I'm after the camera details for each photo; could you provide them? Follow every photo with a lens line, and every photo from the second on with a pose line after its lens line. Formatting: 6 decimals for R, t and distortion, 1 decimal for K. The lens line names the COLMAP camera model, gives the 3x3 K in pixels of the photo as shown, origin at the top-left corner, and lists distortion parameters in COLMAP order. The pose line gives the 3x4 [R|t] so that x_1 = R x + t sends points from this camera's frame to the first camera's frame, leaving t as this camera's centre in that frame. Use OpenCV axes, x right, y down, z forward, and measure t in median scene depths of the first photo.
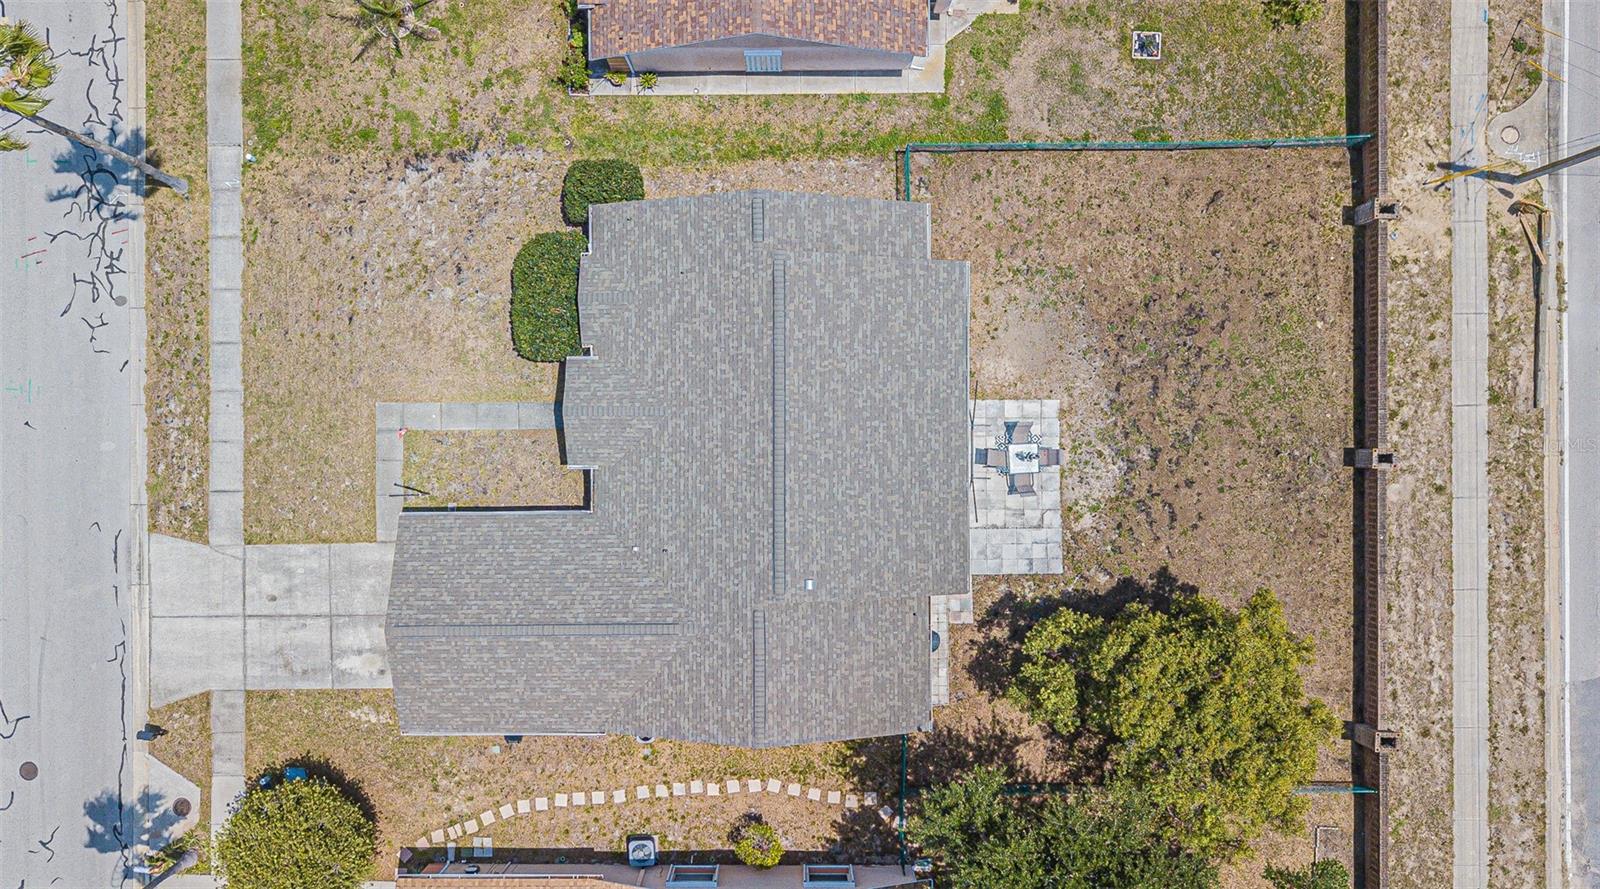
lens RADIAL K [[1203.3, 0, 800.1], [0, 1203.3, 441.6], [0, 0, 1]] dist [0.020240, -0.015314]
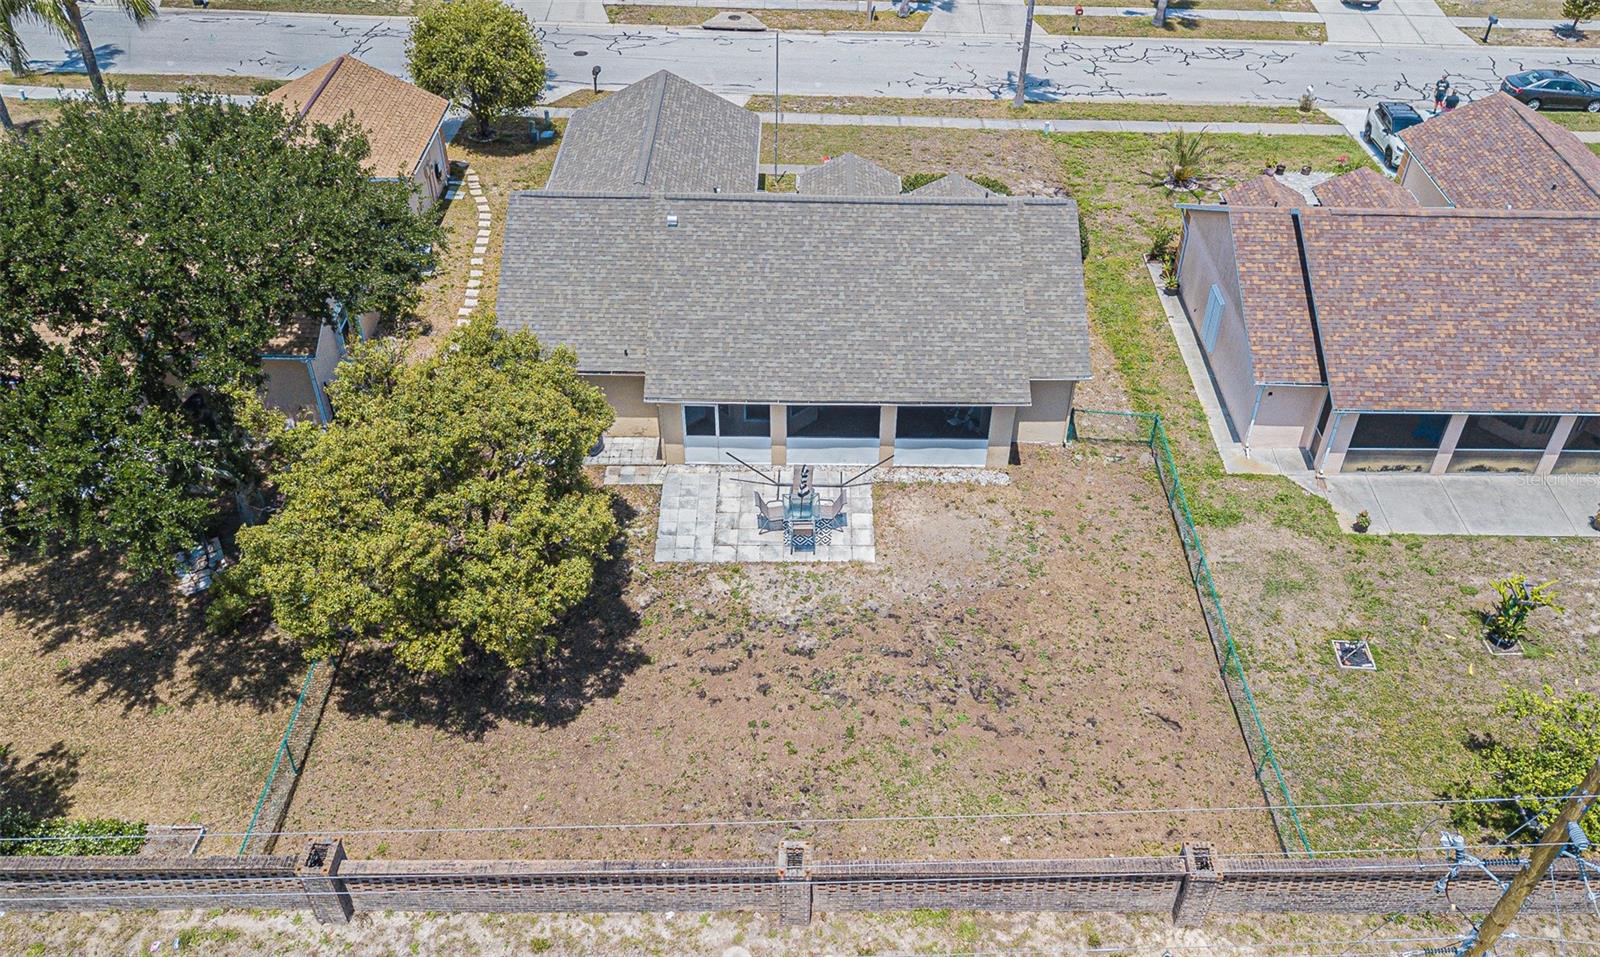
lens RADIAL K [[1381.6, 0, 811.9], [0, 1381.6, 482.4], [0, 0, 1]] dist [0.031284, -0.010051]
pose [[-0.003404, 0.621999, -0.783011, 0.890886], [-0.998779, -0.040706, -0.027994, 0.034320], [-0.049286, 0.781960, 0.621378, 0.399292]]
